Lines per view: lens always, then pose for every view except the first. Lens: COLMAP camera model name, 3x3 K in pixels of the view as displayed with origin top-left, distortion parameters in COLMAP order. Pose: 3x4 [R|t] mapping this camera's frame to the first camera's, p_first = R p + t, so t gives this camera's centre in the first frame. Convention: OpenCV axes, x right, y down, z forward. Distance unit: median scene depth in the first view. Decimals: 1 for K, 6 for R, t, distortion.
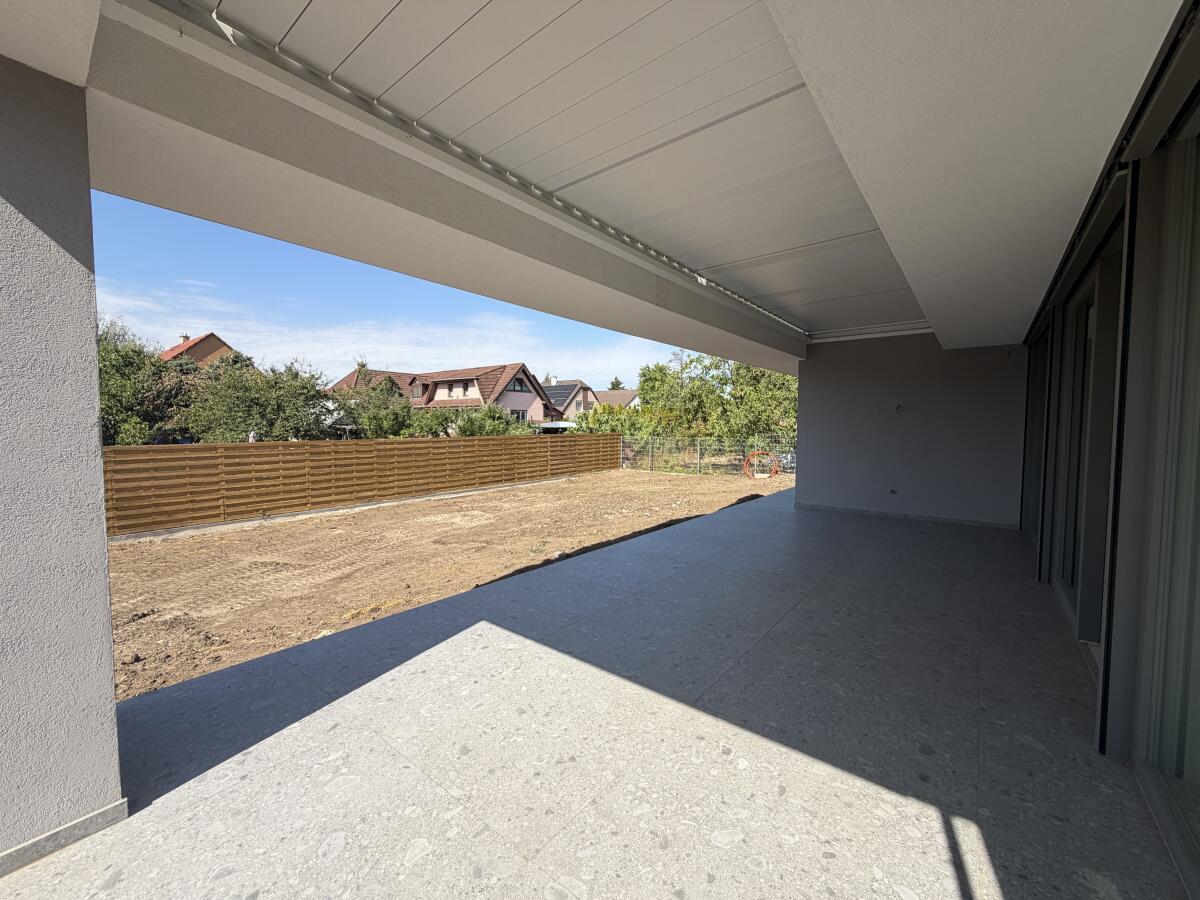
lens RADIAL K [[479.7, 0, 596.8], [0, 479.7, 449.9], [0, 0, 1]] dist [0.001428, 0.000226]
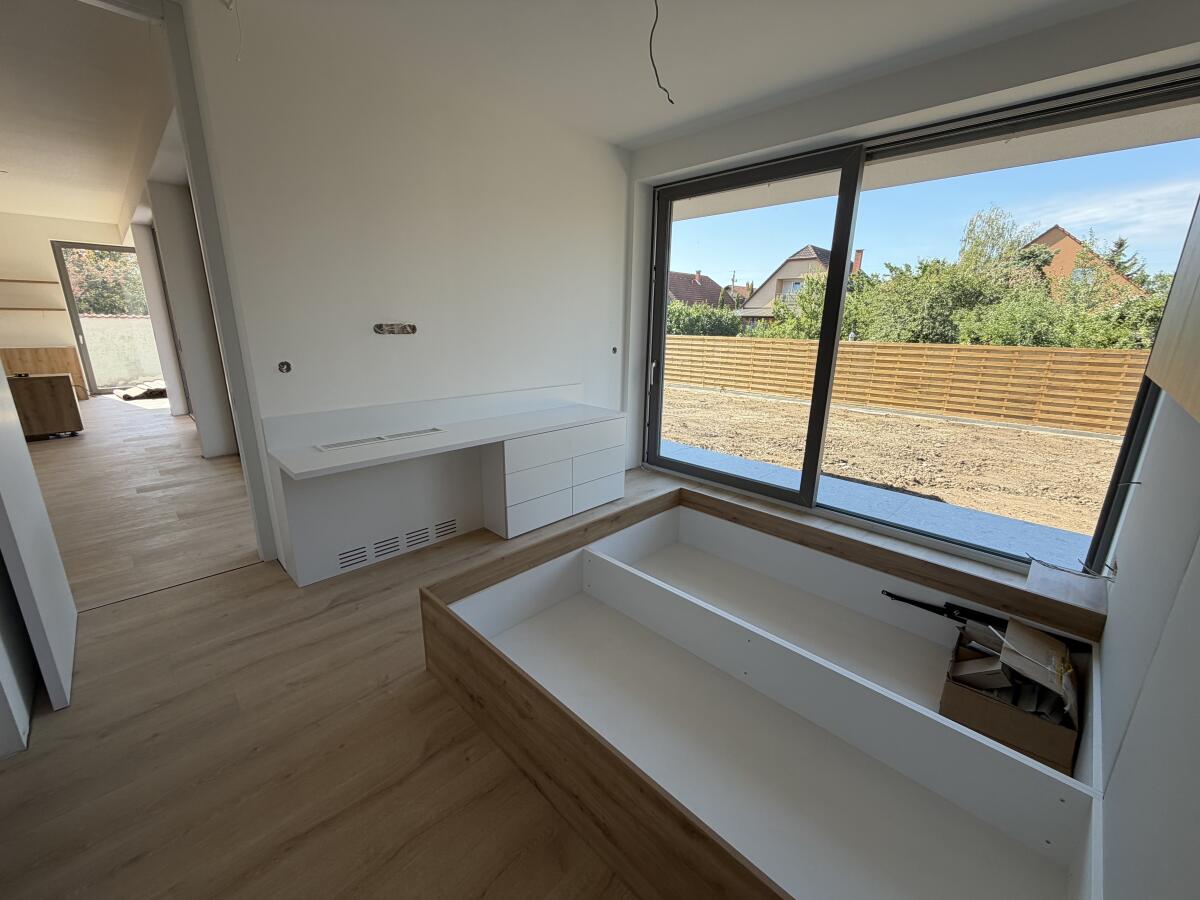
lens RADIAL K [[480.4, 0, 596.6], [0, 480.4, 449.4], [0, 0, 1]] dist [0.000124, 0.000266]
pose [[-0.106825, 0.252153, -0.961773, 0.387872], [-0.068752, 0.963119, 0.260143, -0.019134], [0.991898, 0.093913, -0.085549, 0.383165]]
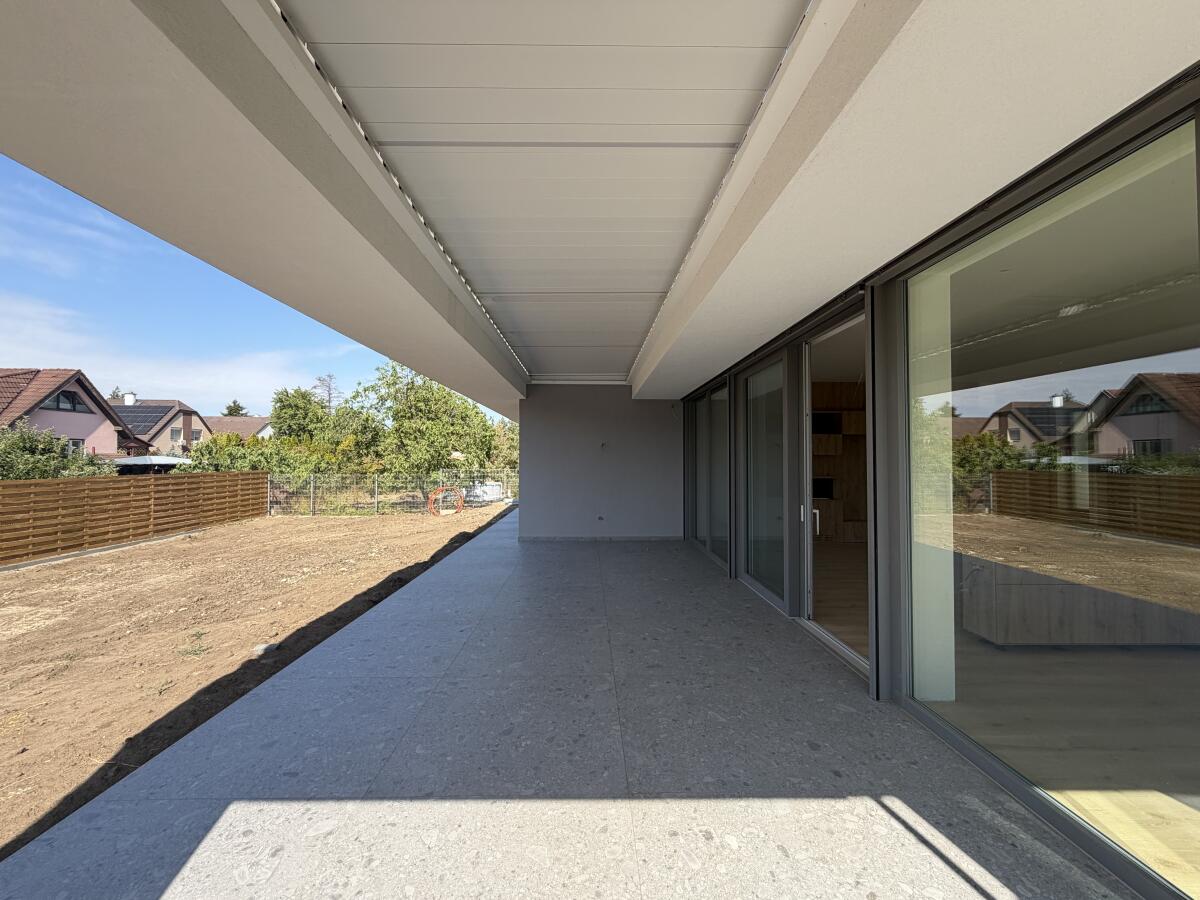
lens RADIAL K [[480.4, 0, 596.6], [0, 480.4, 449.4], [0, 0, 1]] dist [0.000124, 0.000266]
pose [[0.768655, 0.010604, 0.639575, -0.042273], [0.036050, 0.997555, -0.059865, -0.002992], [-0.638646, 0.069072, 0.766394, 0.037623]]
